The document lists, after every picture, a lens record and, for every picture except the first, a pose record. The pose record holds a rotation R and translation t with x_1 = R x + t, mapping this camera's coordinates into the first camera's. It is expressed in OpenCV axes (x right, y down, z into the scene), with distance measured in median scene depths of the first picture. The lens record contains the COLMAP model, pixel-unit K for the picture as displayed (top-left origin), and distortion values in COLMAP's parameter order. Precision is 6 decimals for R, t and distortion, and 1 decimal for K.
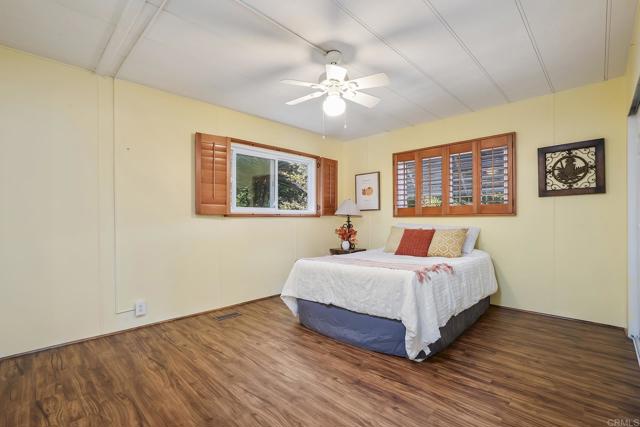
lens RADIAL K [[298.5, 0, 321.7], [0, 298.5, 219.1], [0, 0, 1]] dist [-0.029830, 0.000060]
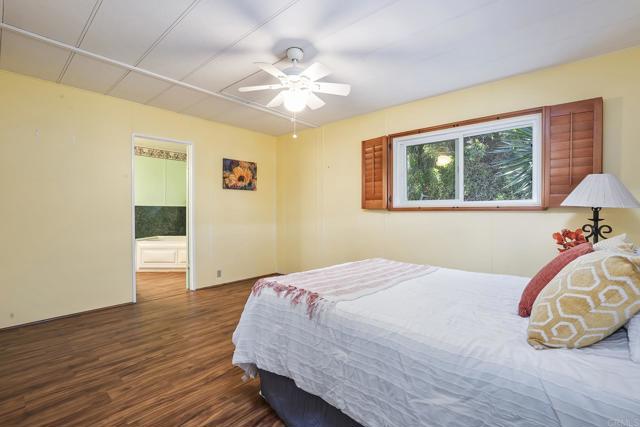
lens RADIAL K [[293.2, 0, 316.9], [0, 293.2, 209.5], [0, 0, 1]] dist [-0.029127, 0.000673]
pose [[0.036840, -0.000681, -0.999321, 0.726317], [-0.001668, 0.999998, -0.000743, -0.011347], [0.999320, 0.001694, 0.036838, 0.727361]]
